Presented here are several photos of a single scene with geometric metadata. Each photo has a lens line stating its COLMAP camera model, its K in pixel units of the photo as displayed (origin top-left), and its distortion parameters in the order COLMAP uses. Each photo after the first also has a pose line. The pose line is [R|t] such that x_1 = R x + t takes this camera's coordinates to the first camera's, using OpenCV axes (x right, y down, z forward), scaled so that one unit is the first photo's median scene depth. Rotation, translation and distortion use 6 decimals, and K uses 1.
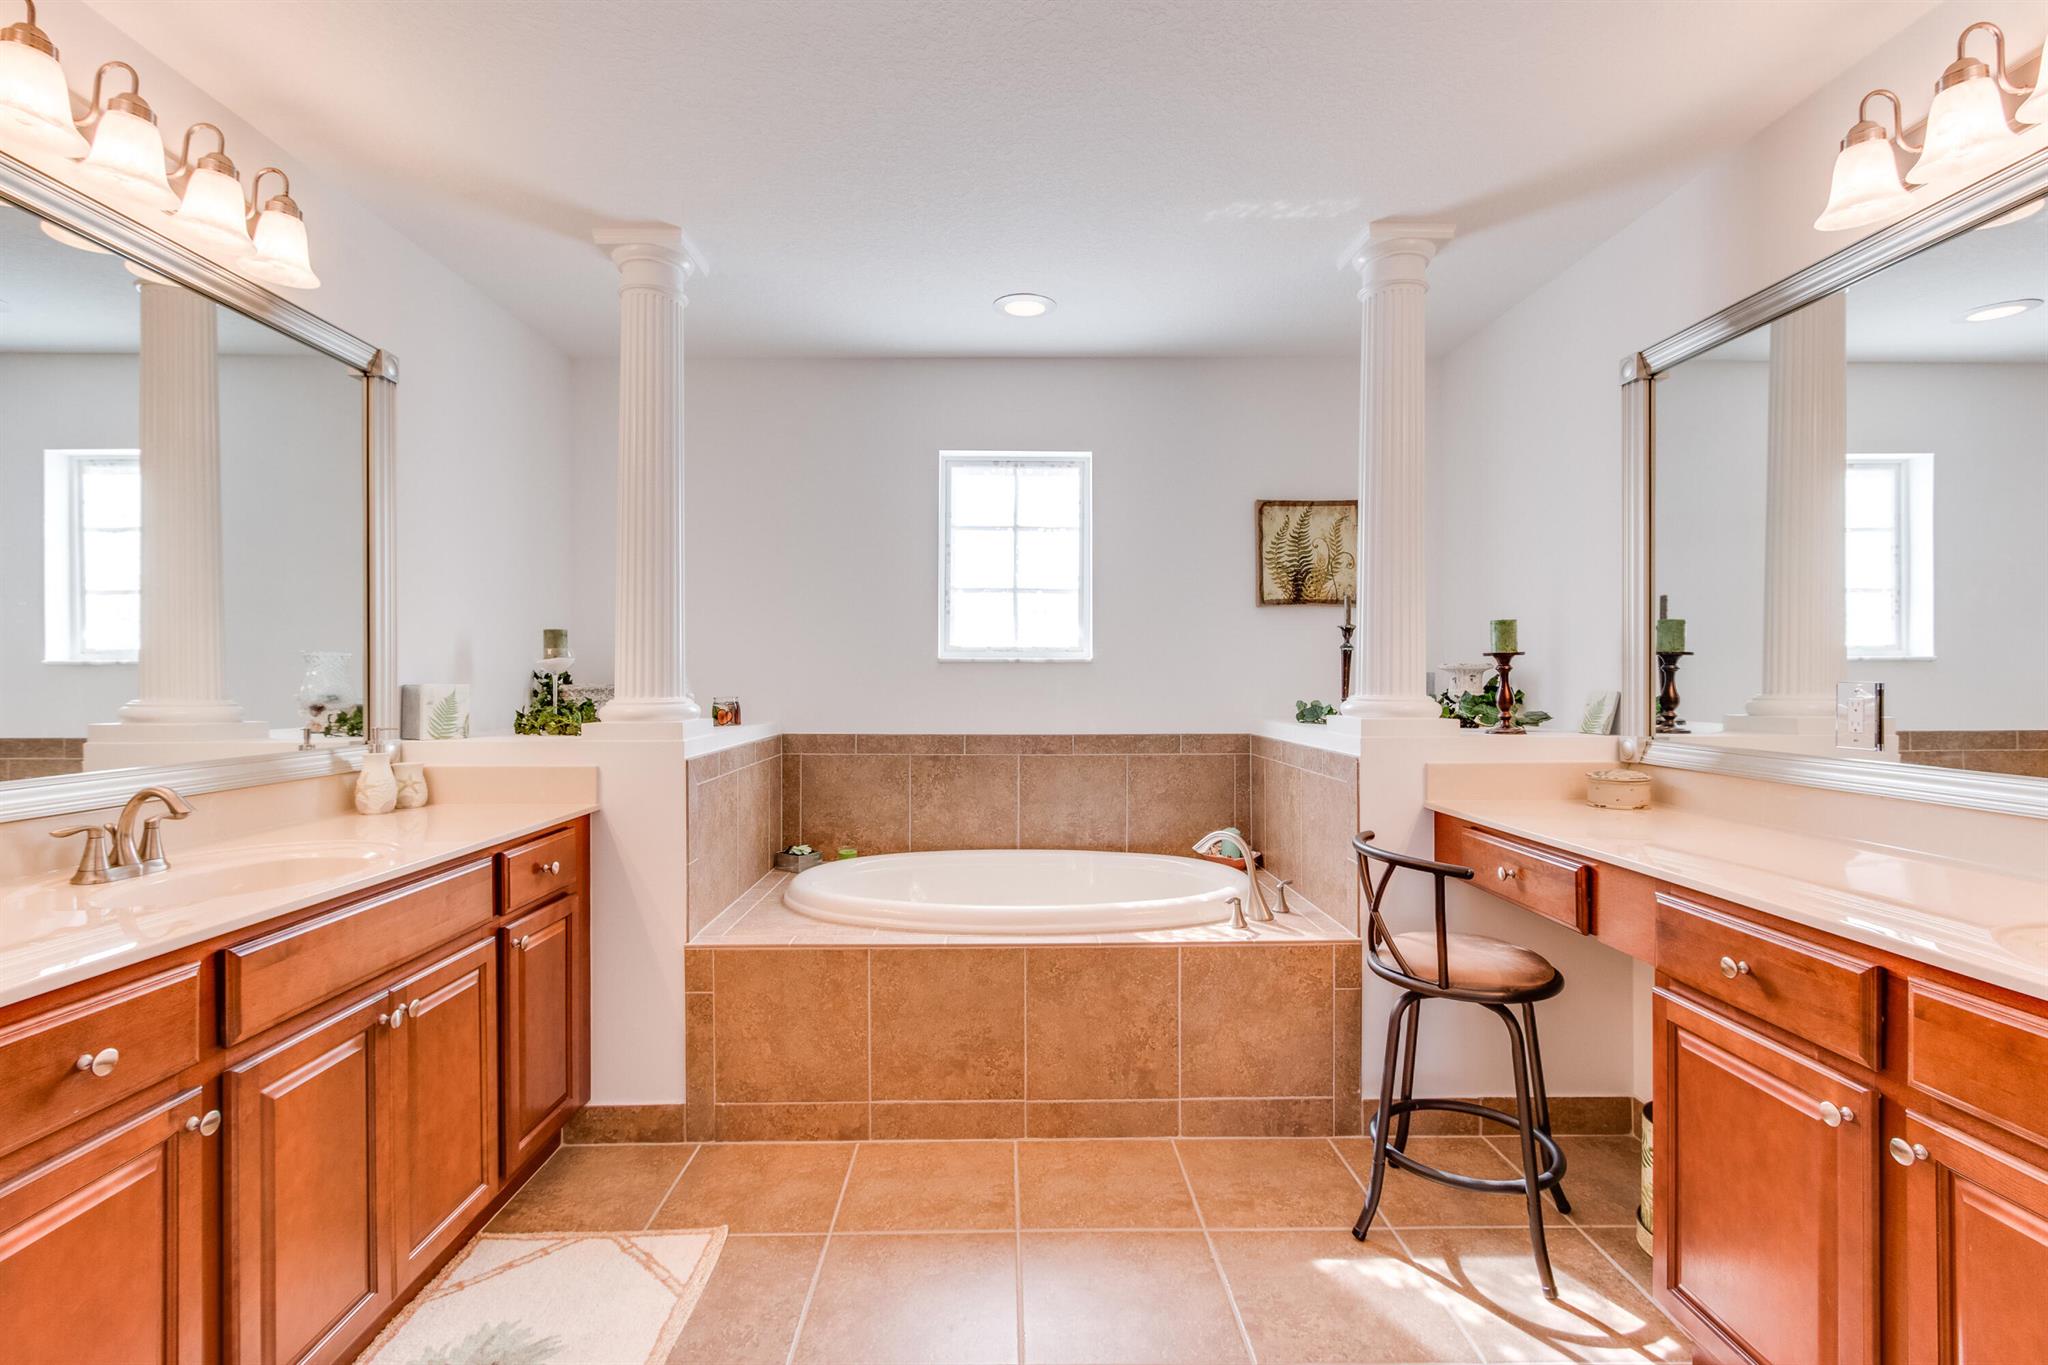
lens RADIAL K [[957.5, 0, 1026.4], [0, 957.5, 688.4], [0, 0, 1]] dist [-0.000345, 0.004224]
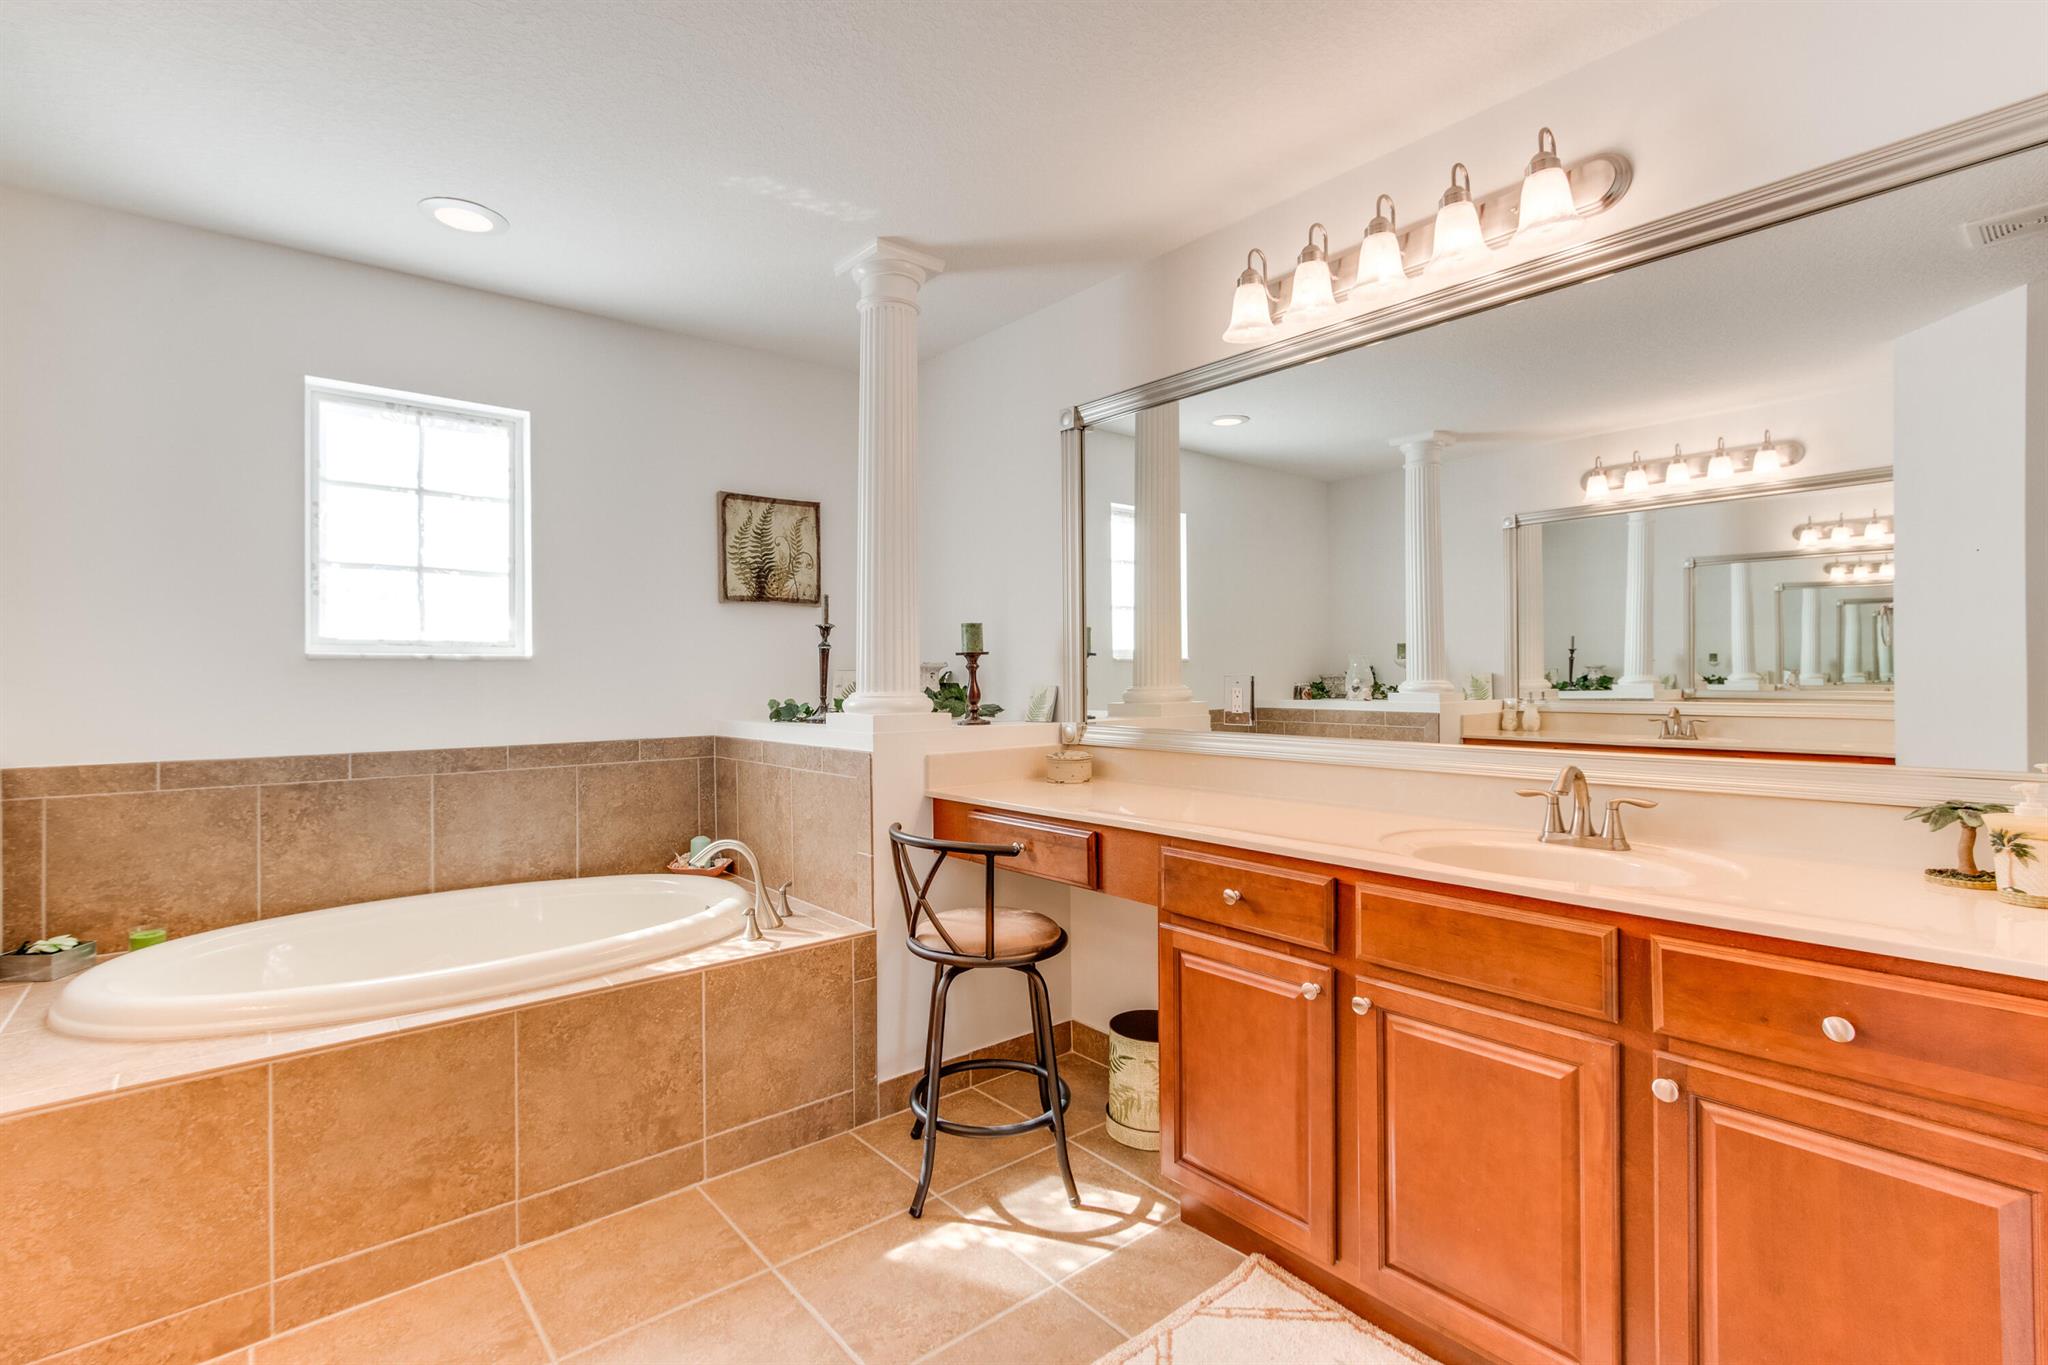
lens RADIAL K [[943.9, 0, 1024.0], [0, 943.9, 682.5], [0, 0, 1]] dist [-0.004044, 0.006059]
pose [[0.779607, -0.010561, 0.626180, -0.160447], [0.014421, 0.999895, -0.001091, 0.000117], [-0.626103, 0.009881, 0.779678, 0.105193]]
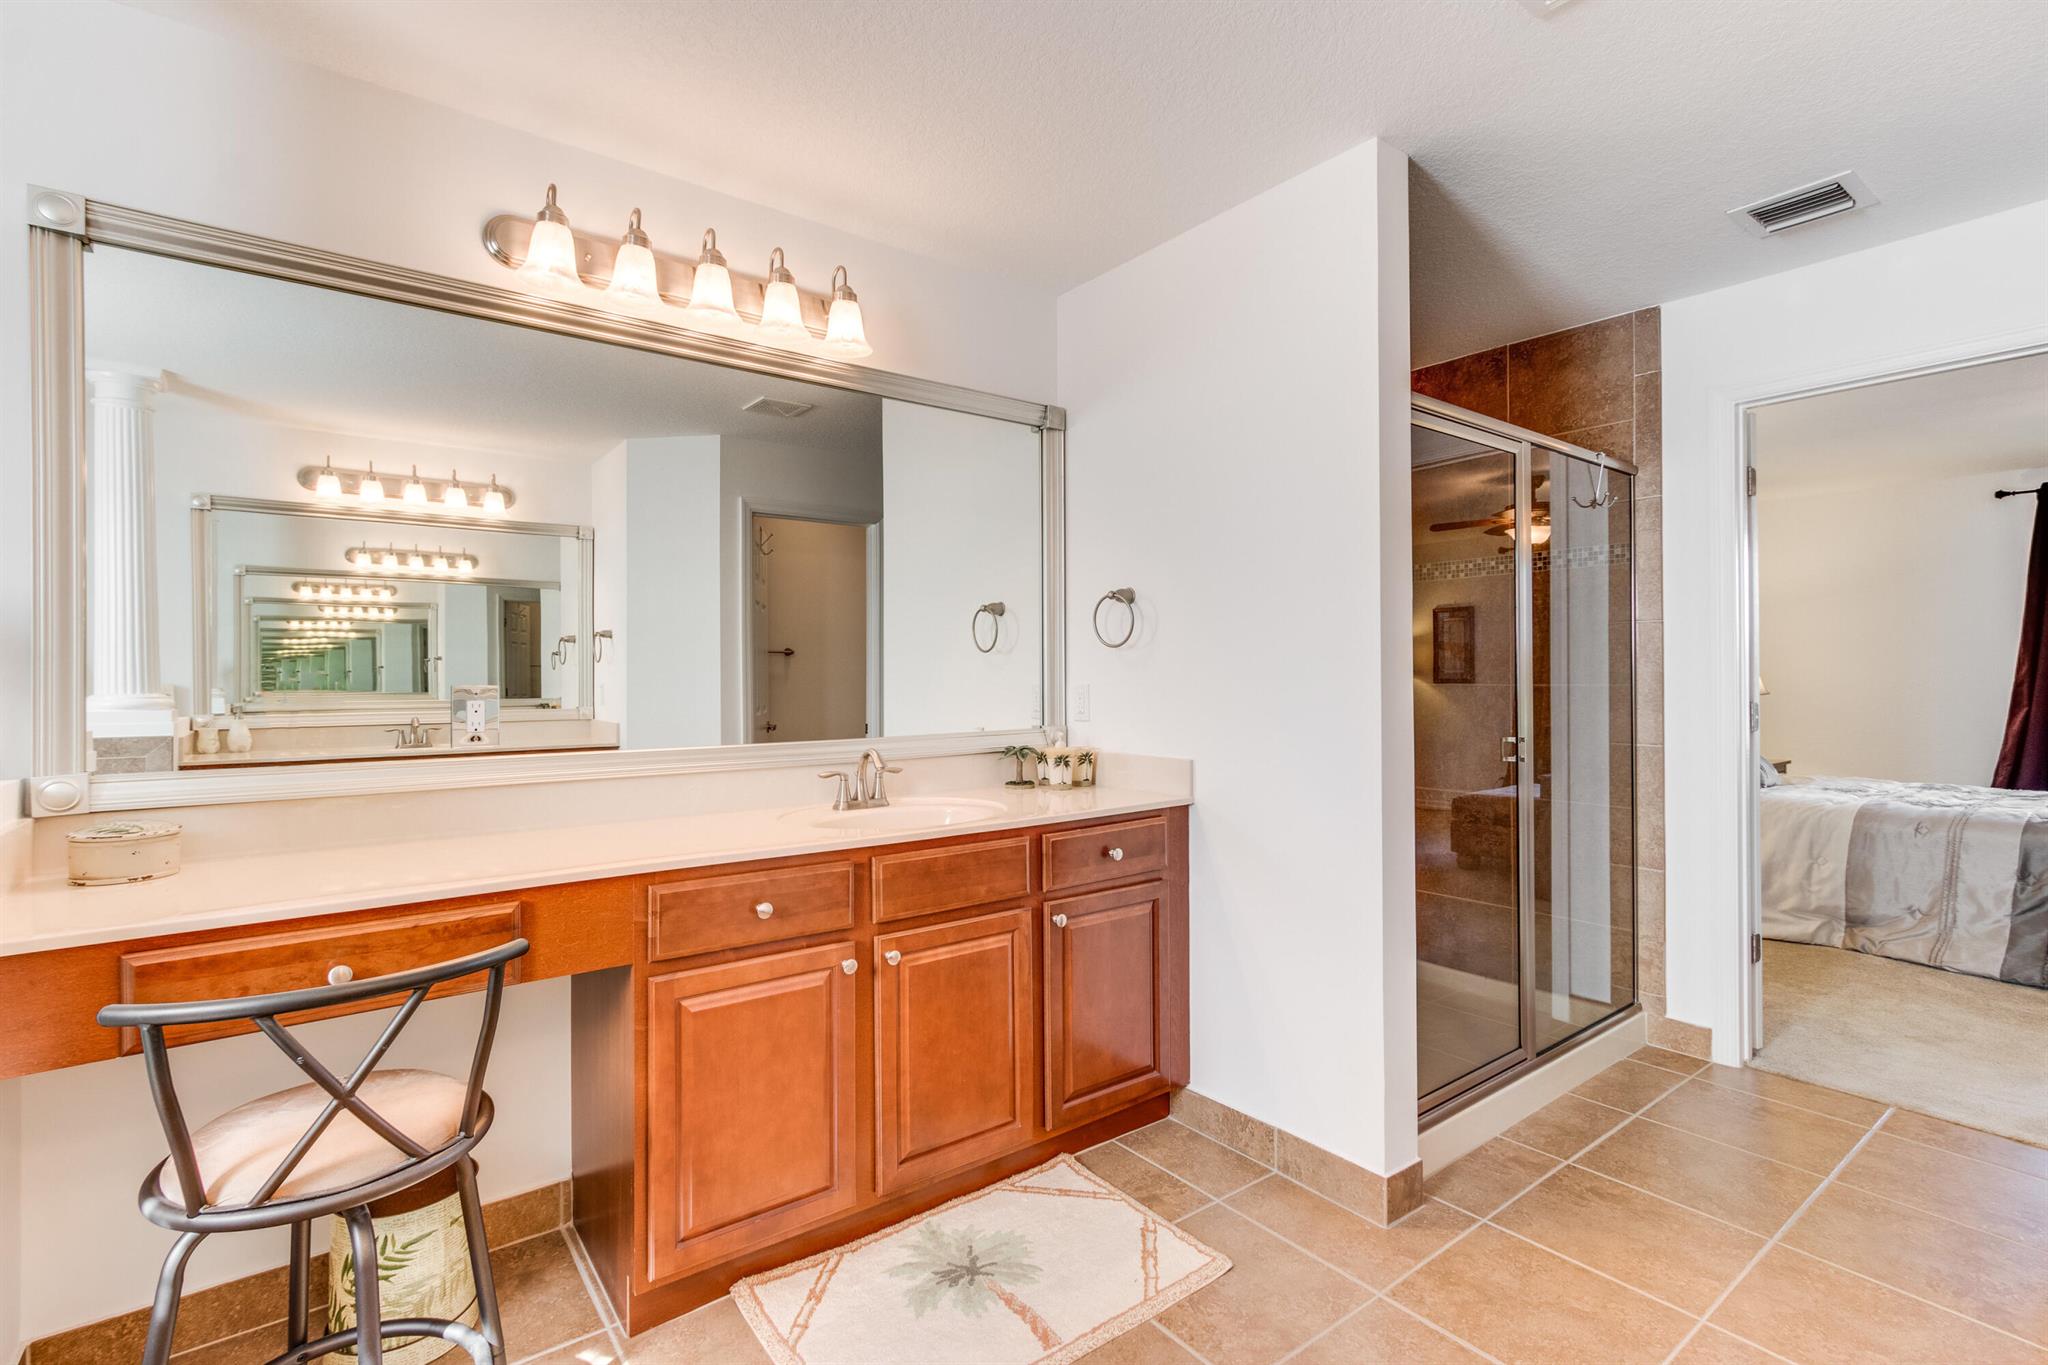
lens RADIAL K [[930.7, 0, 1013.4], [0, 930.7, 680.1], [0, 0, 1]] dist [0.002499, 0.000330]
pose [[-0.576006, 0.001023, 0.817445, -0.261464], [0.014517, 0.999854, 0.008978, -0.009215], [-0.817316, 0.017039, -0.575937, 0.835671]]
